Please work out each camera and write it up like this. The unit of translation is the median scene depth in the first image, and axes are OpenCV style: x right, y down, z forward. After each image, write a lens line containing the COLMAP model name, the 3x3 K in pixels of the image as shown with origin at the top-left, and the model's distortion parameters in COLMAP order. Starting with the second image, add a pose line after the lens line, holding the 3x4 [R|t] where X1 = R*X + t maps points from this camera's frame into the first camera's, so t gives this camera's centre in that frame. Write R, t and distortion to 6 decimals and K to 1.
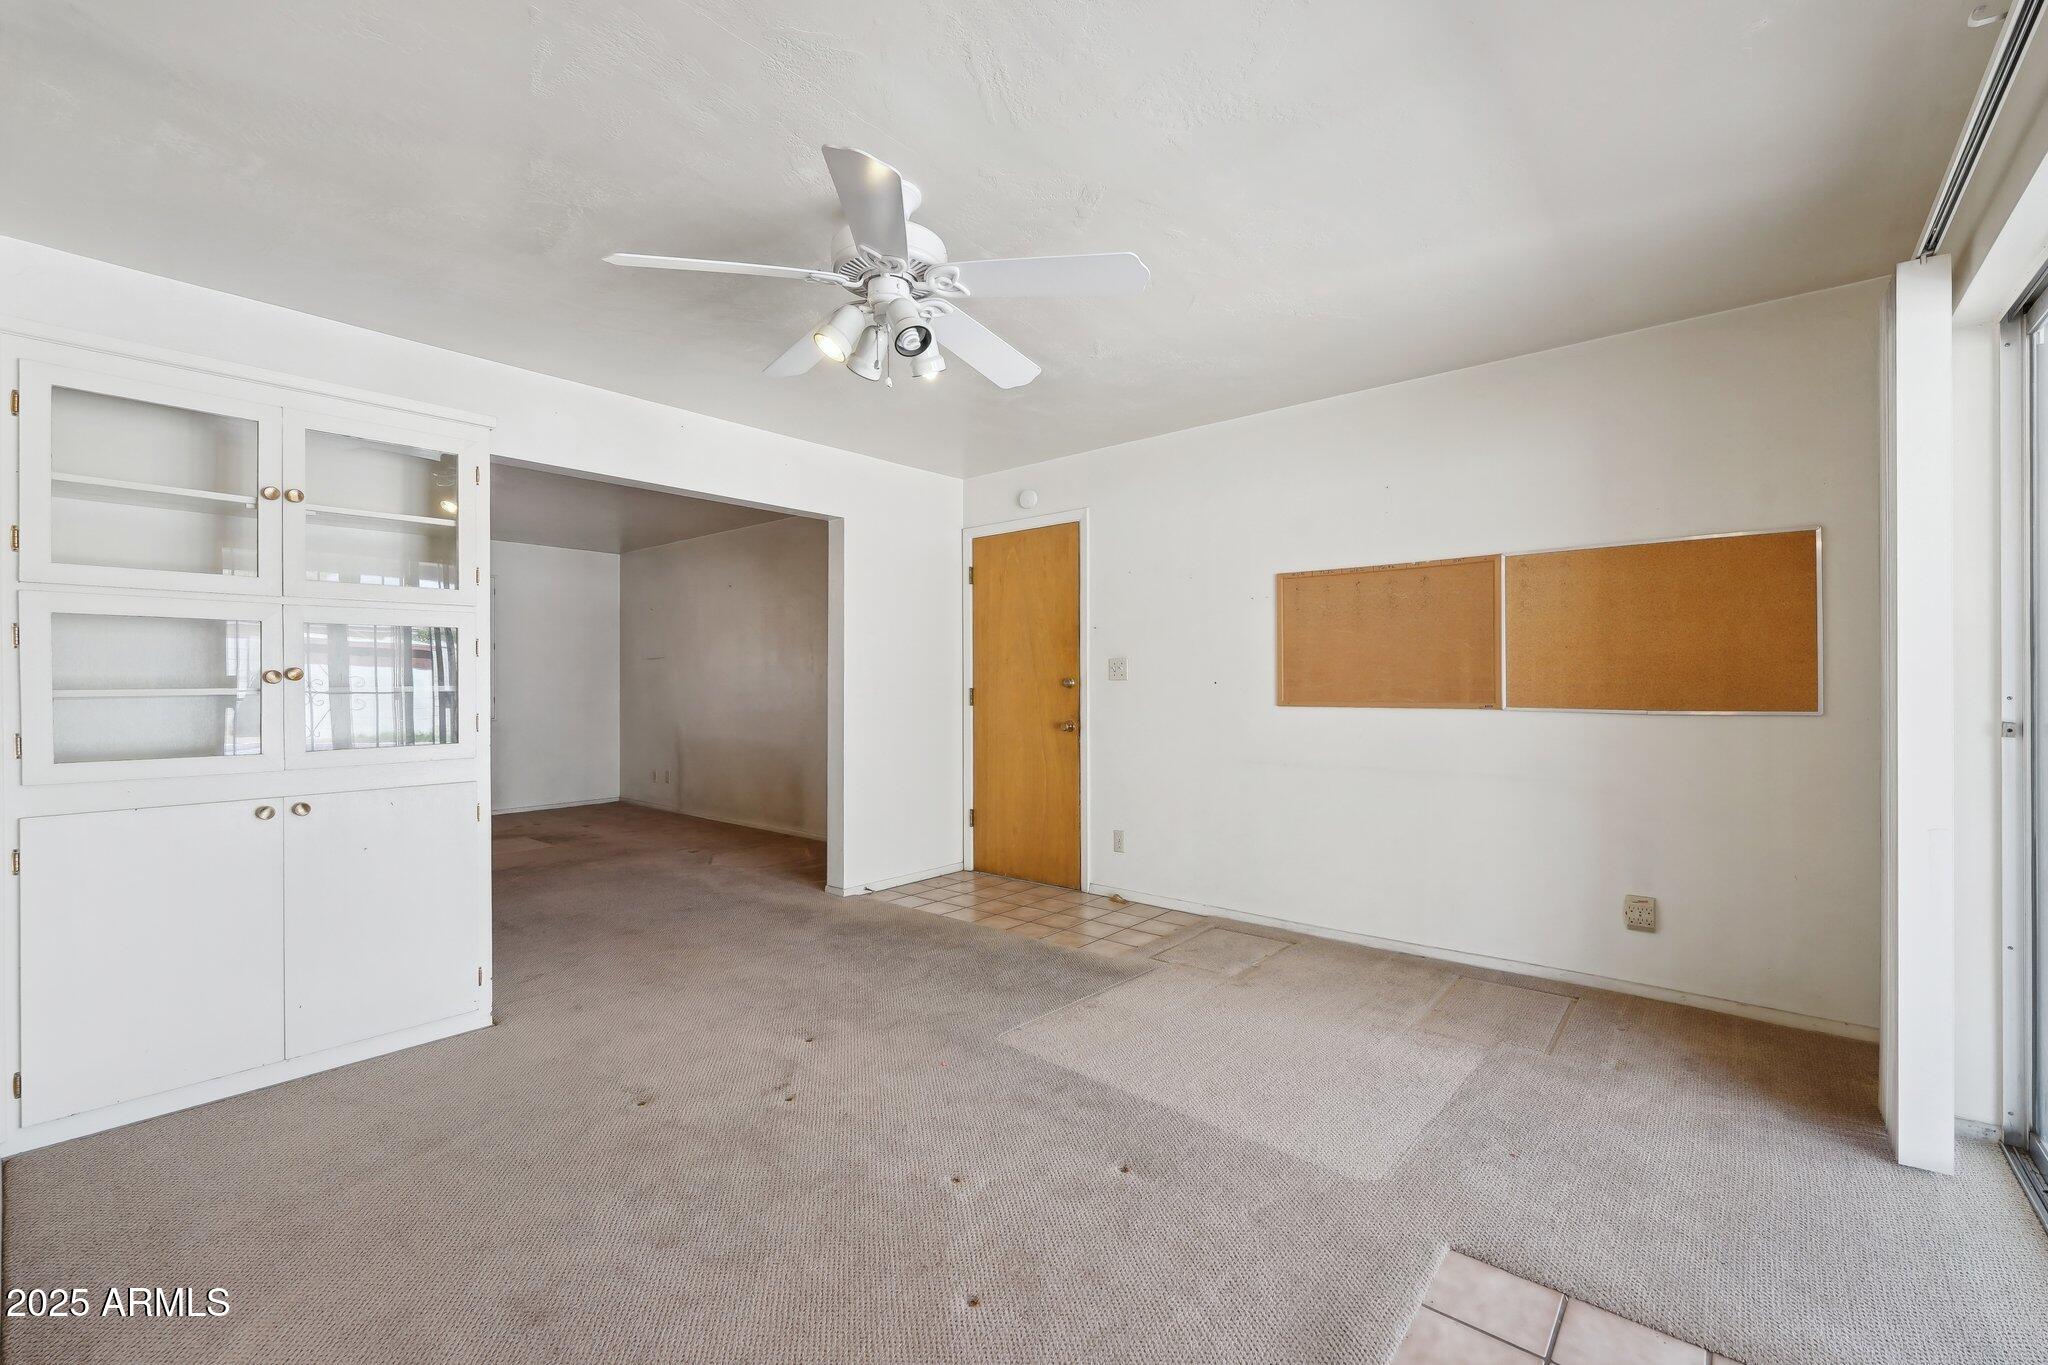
lens RADIAL K [[844.9, 0, 1024.0], [0, 844.9, 682.5], [0, 0, 1]] dist [0.000589, 0.000041]
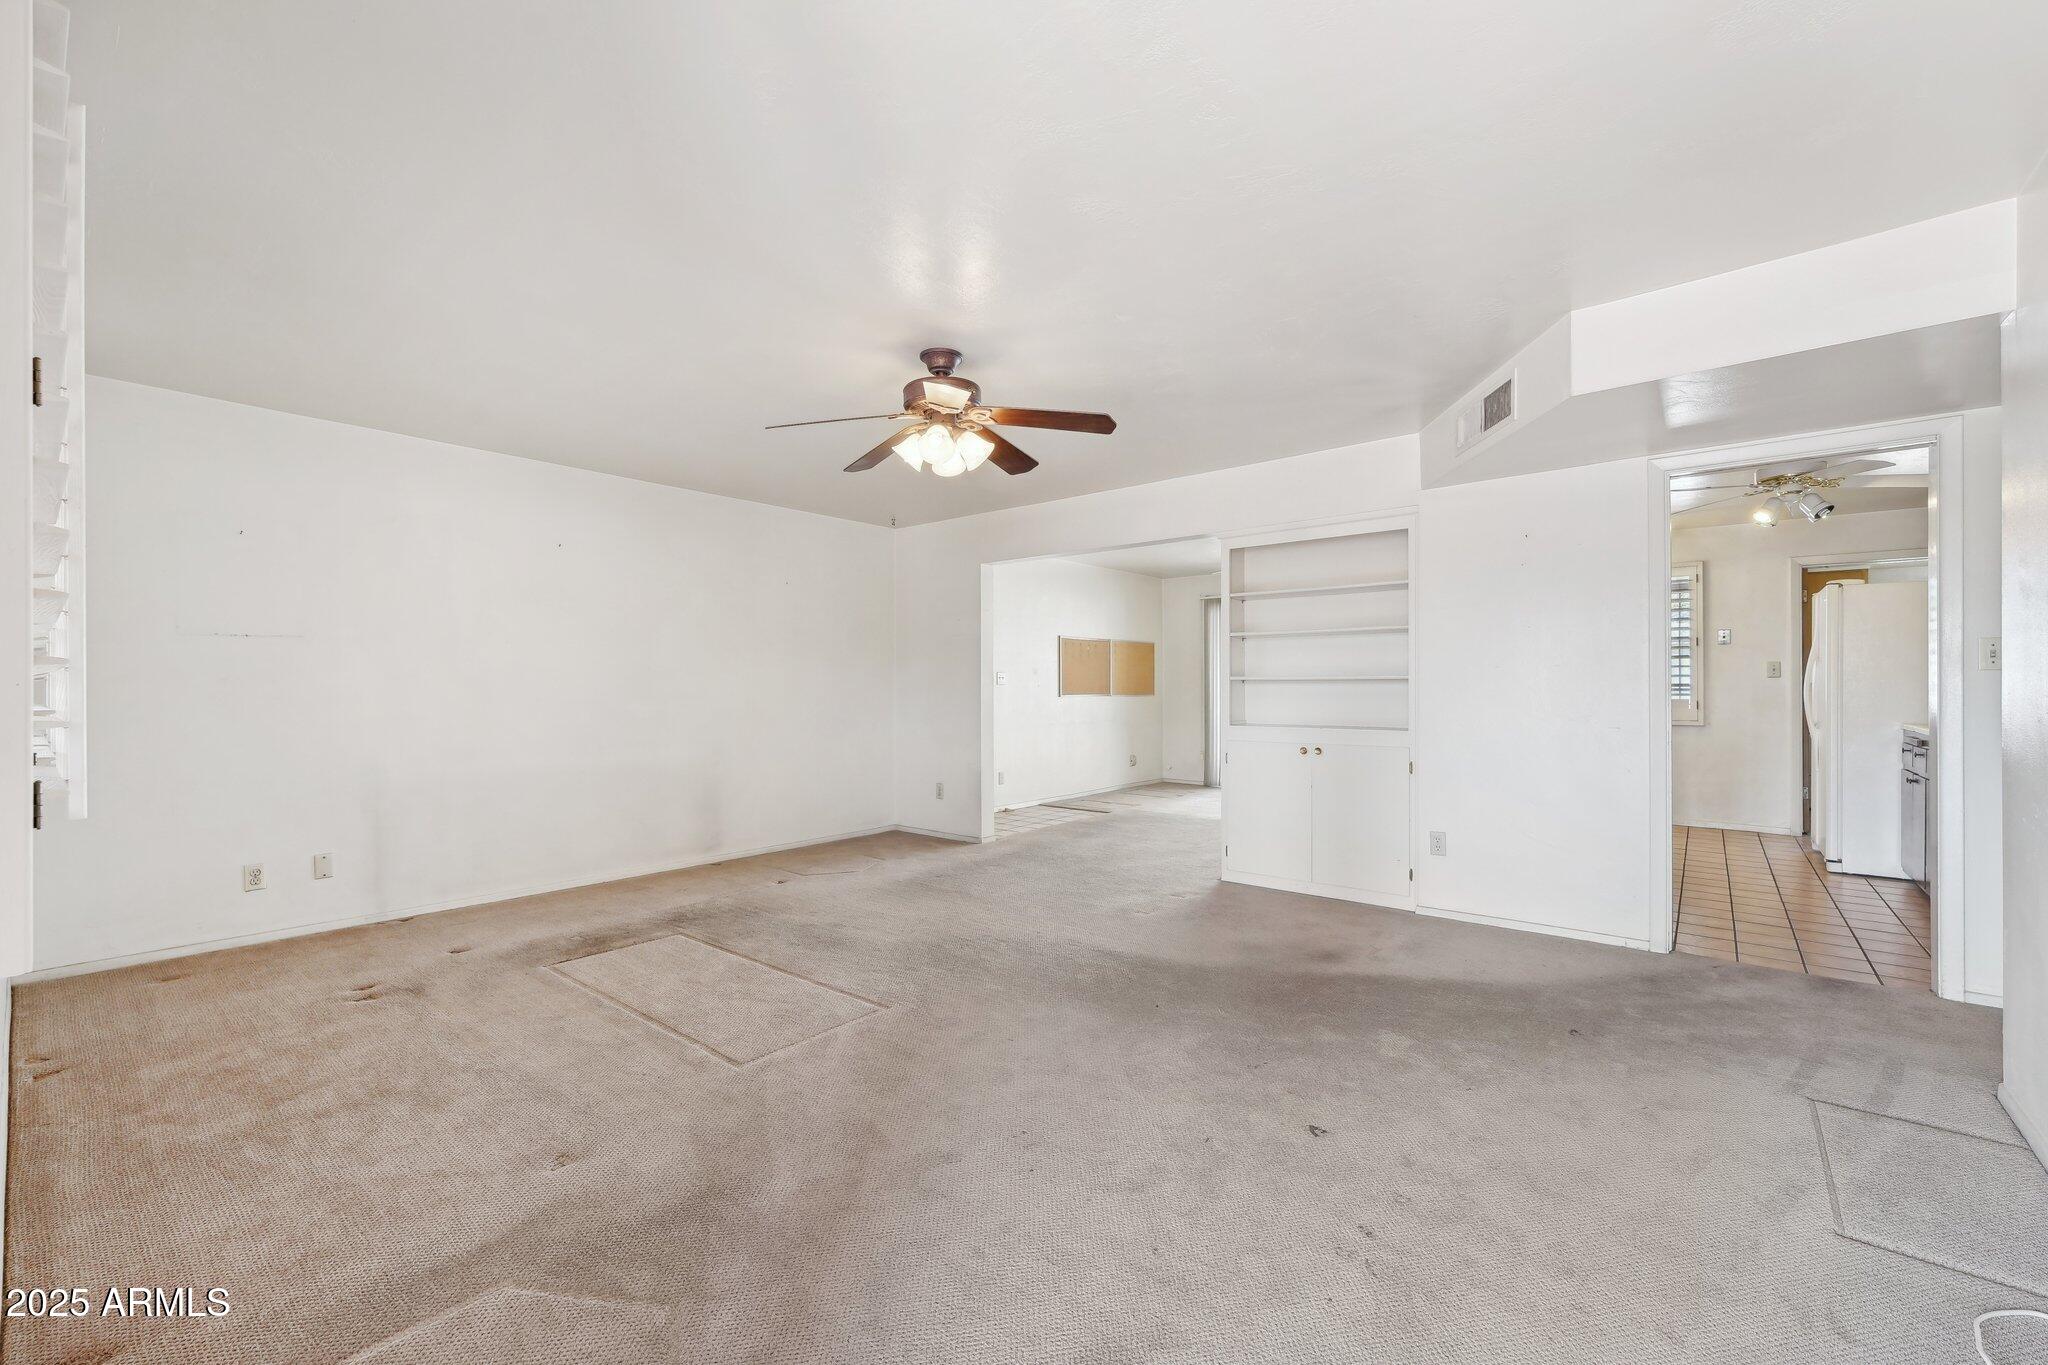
lens RADIAL K [[837.9, 0, 1011.4], [0, 837.9, 686.1], [0, 0, 1]] dist [-0.001165, -0.000174]
pose [[0.001576, 0.006052, 0.999980, -1.868476], [0.007146, 0.999956, -0.006063, 0.011951], [-0.999973, 0.007155, 0.001532, 1.141076]]
